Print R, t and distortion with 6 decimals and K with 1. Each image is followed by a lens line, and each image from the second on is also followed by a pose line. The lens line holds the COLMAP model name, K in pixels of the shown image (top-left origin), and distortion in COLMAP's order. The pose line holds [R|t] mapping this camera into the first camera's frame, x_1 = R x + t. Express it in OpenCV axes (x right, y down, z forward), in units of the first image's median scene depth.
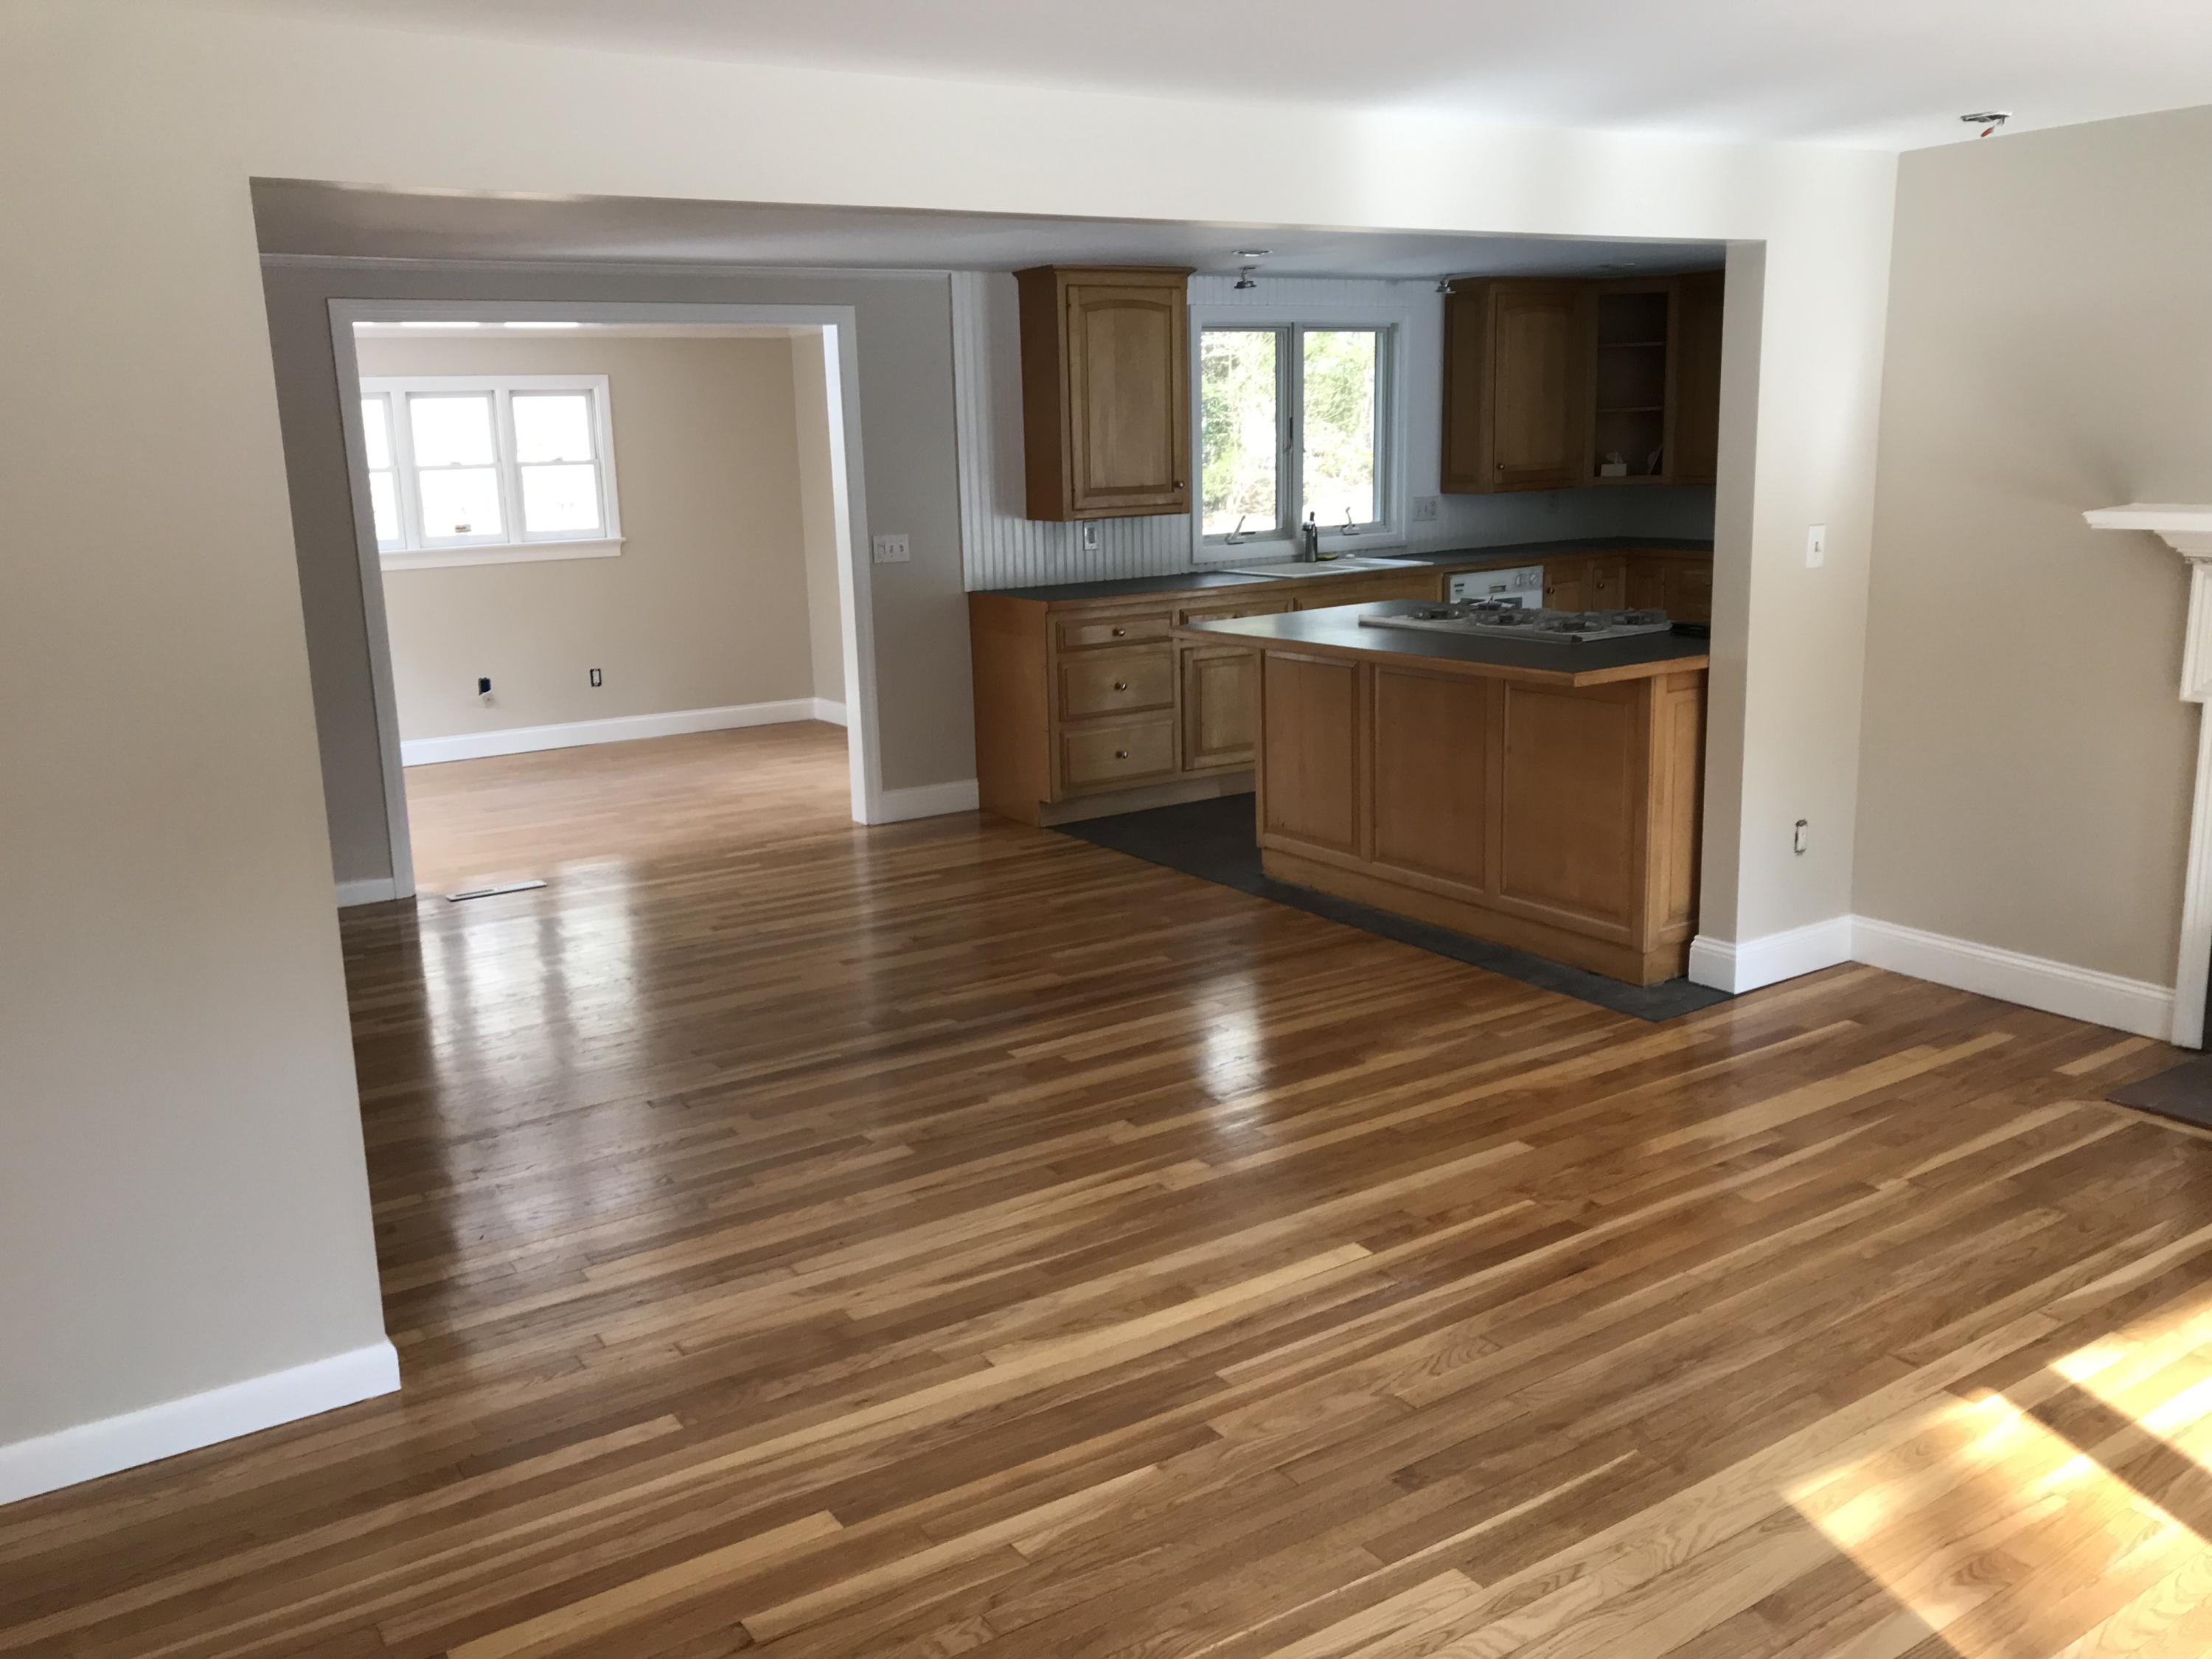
lens RADIAL K [[1801.8, 0, 1086.9], [0, 1801.8, 834.1], [0, 0, 1]] dist [0.100771, -0.198937]
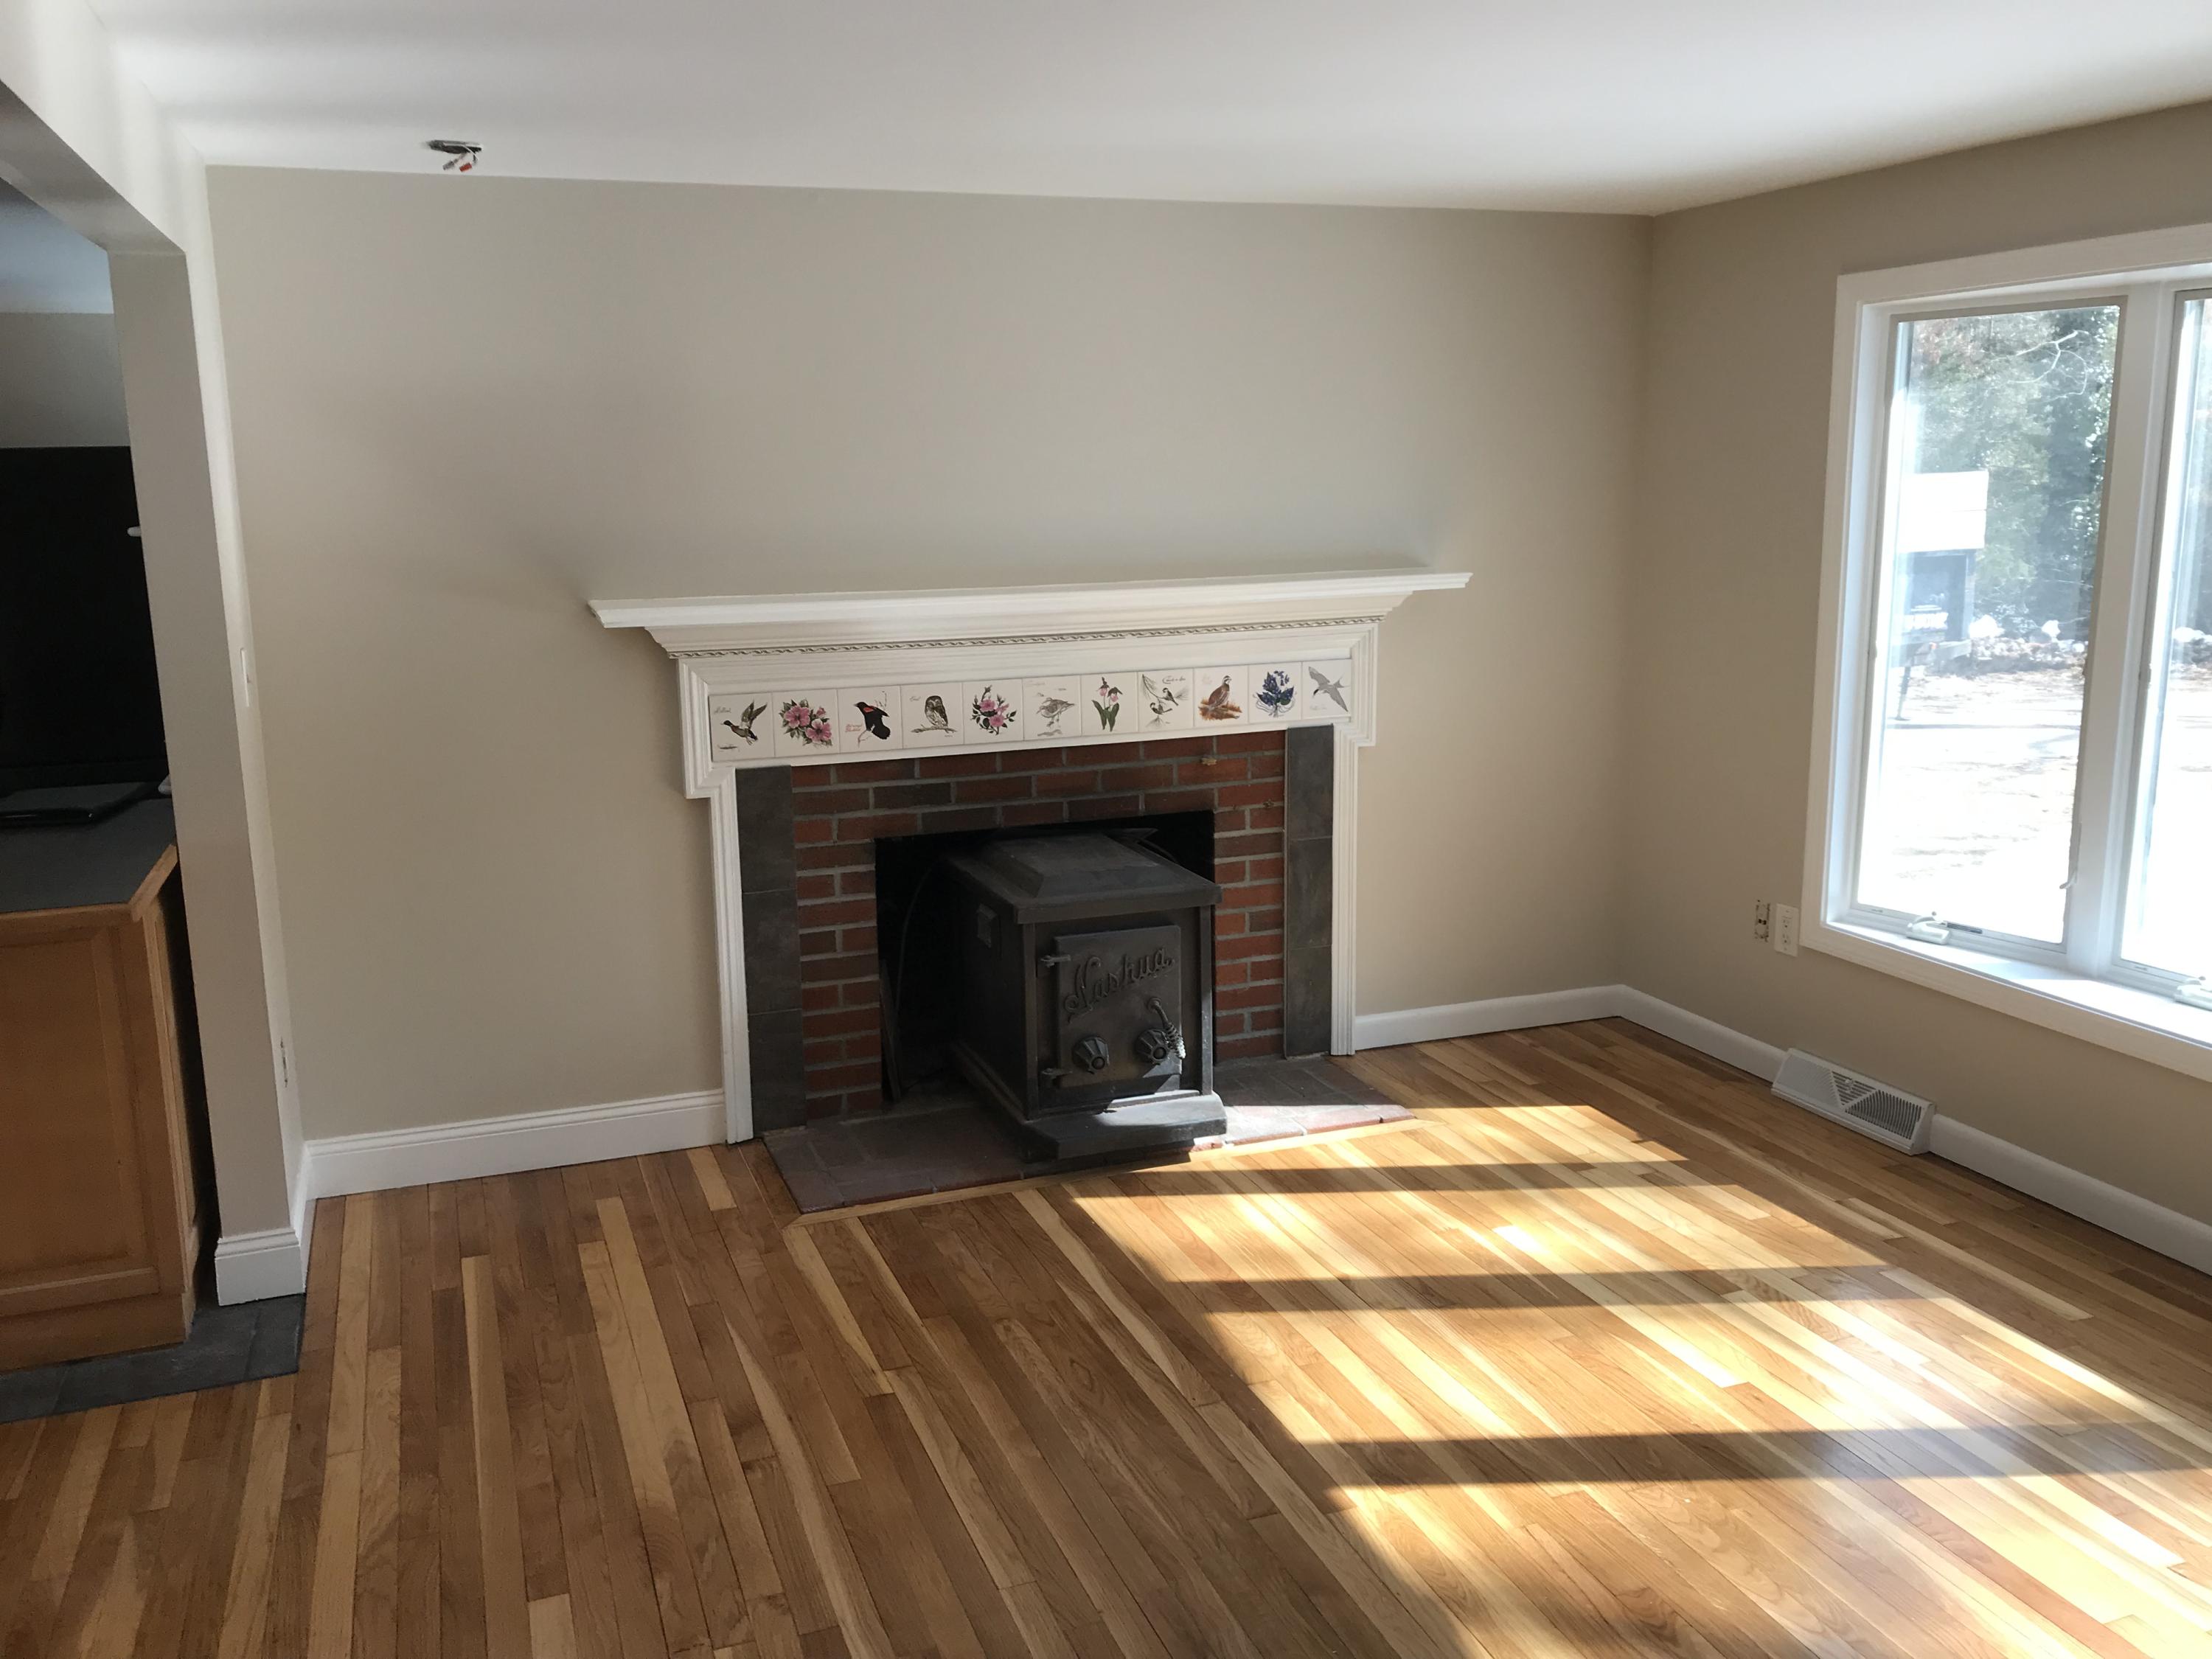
lens RADIAL K [[1810.8, 0, 1100.4], [0, 1810.8, 817.2], [0, 0, 1]] dist [0.078566, -0.125836]
pose [[0.221453, -0.158053, 0.962277, -0.210470], [0.221157, 0.969207, 0.108296, -0.089386], [-0.949762, 0.188832, 0.249589, 0.411279]]
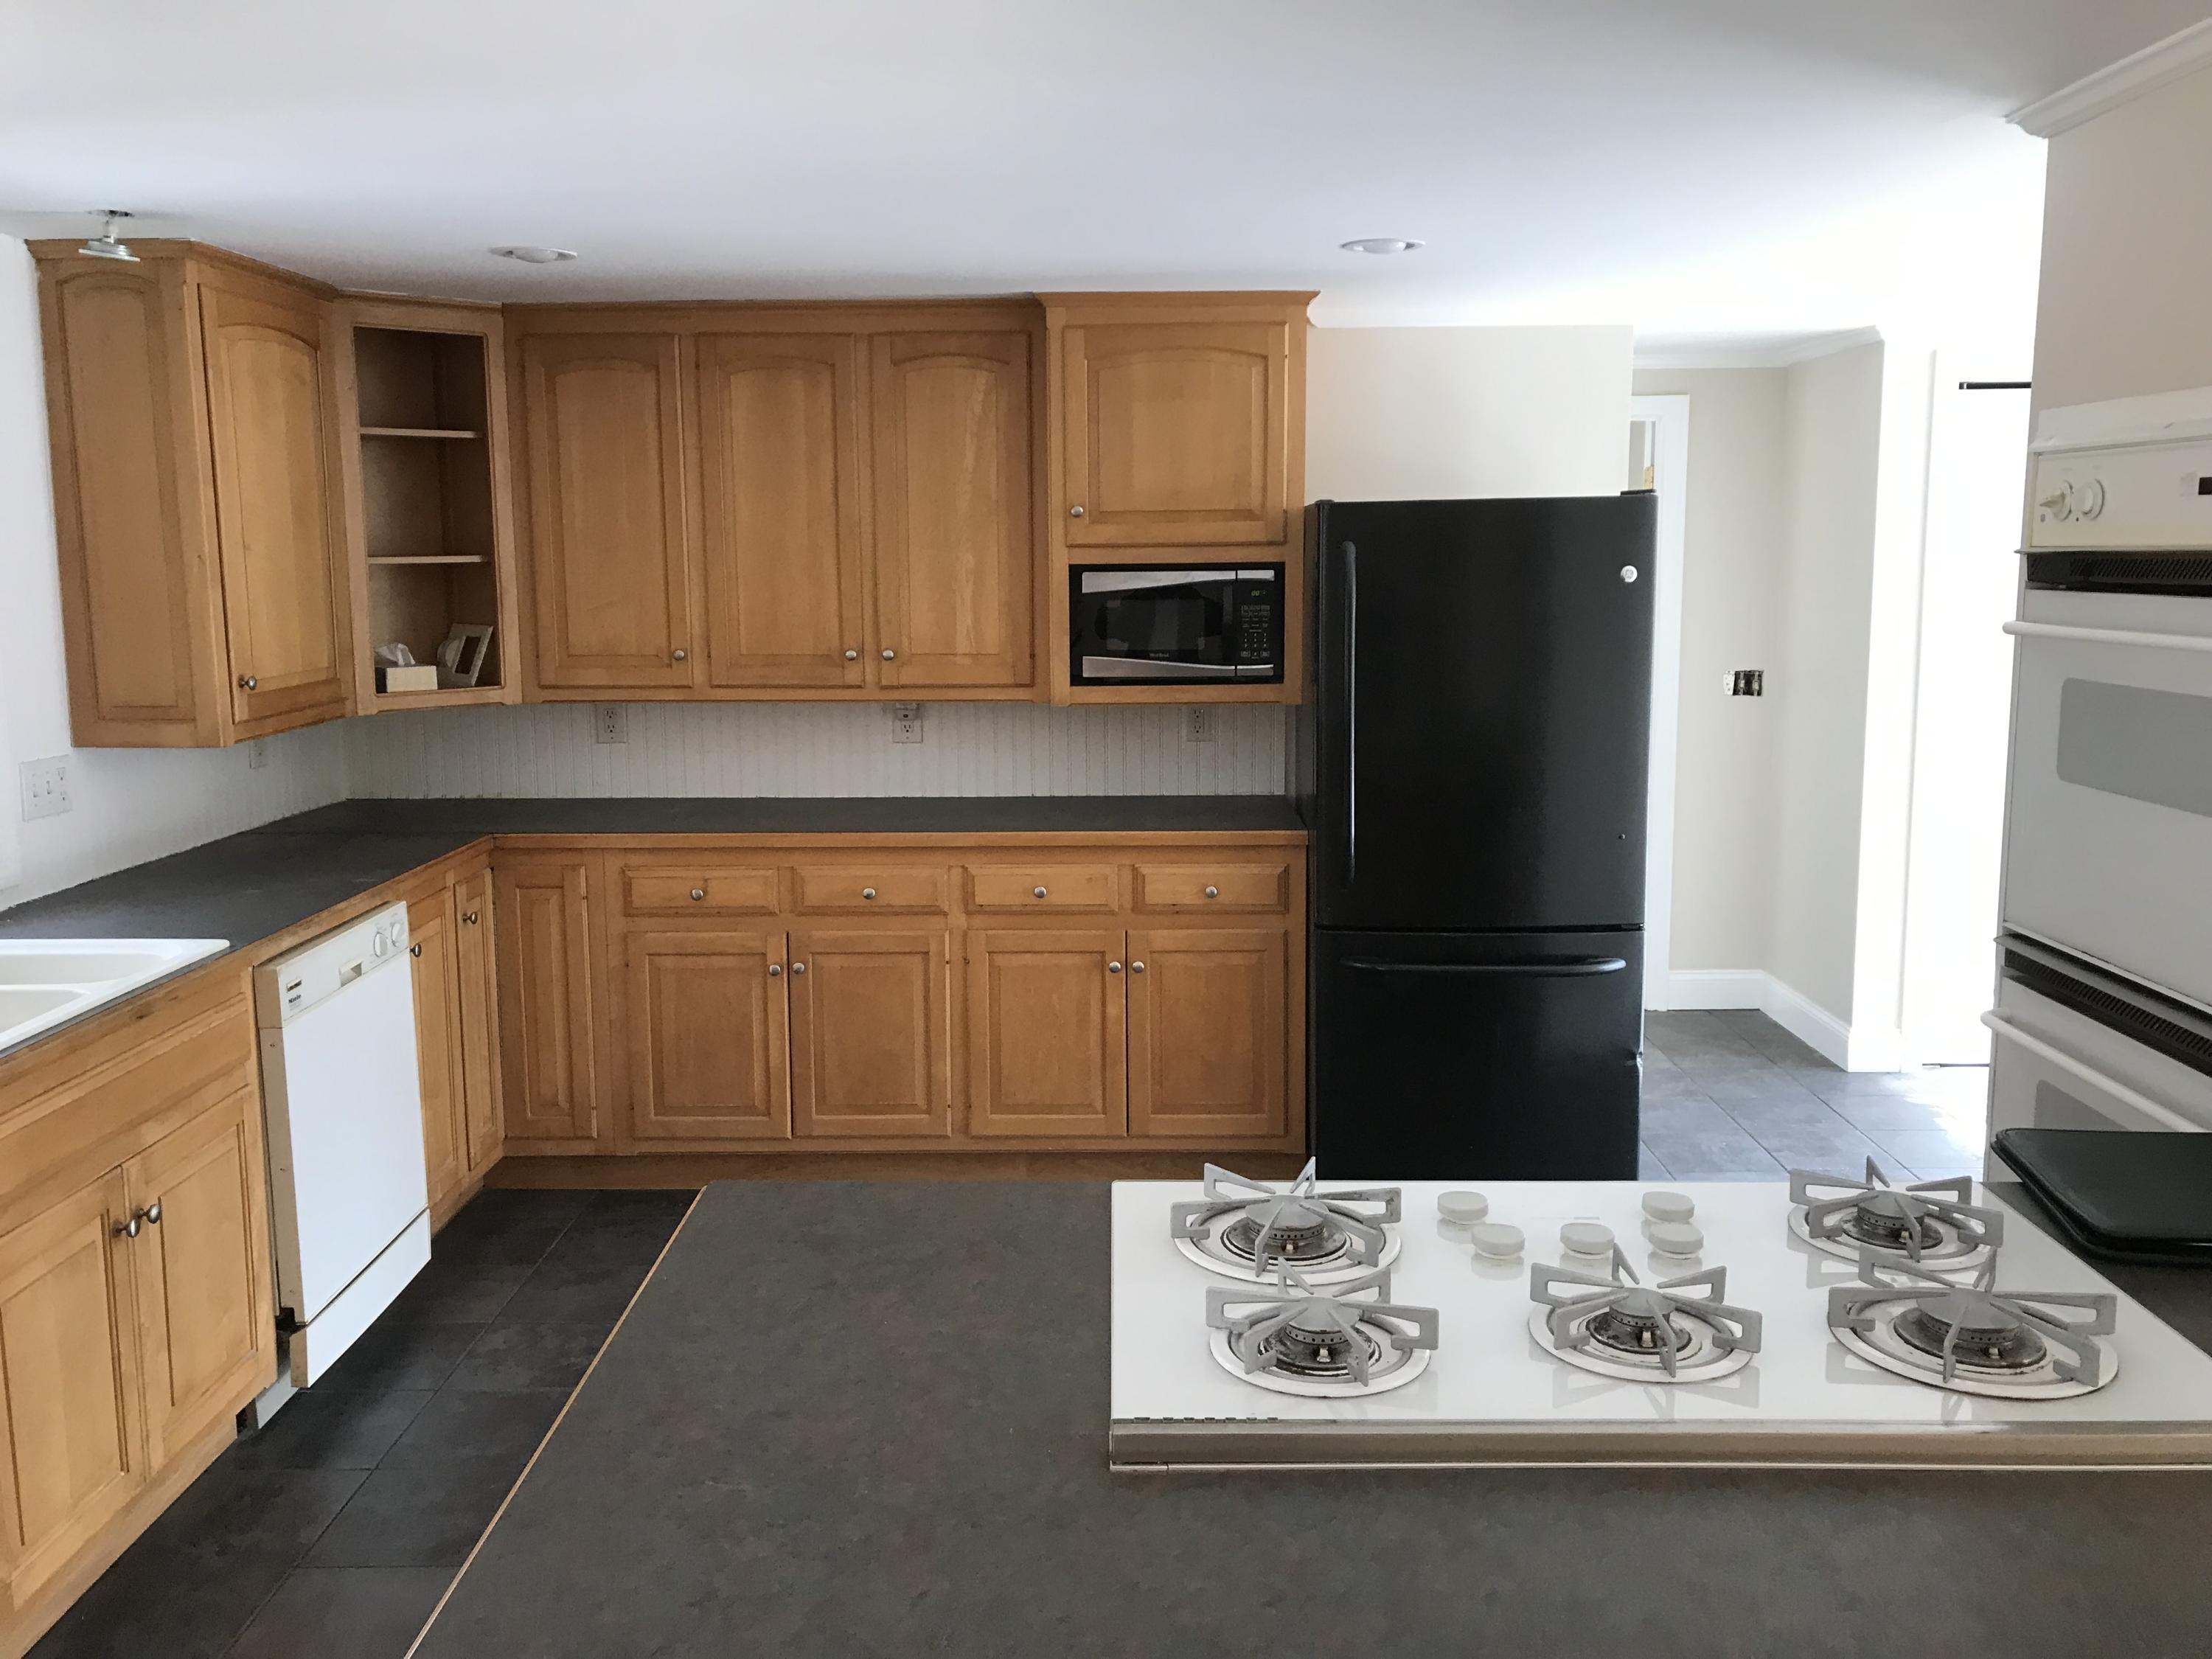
lens RADIAL K [[1792.4, 0, 1103.1], [0, 1792.4, 809.6], [0, 0, 1]] dist [0.071862, -0.107898]
pose [[0.552660, -0.093626, 0.828131, -0.029365], [0.171287, 0.985217, -0.002924, -0.202816], [-0.815615, 0.143464, 0.560527, 0.886179]]
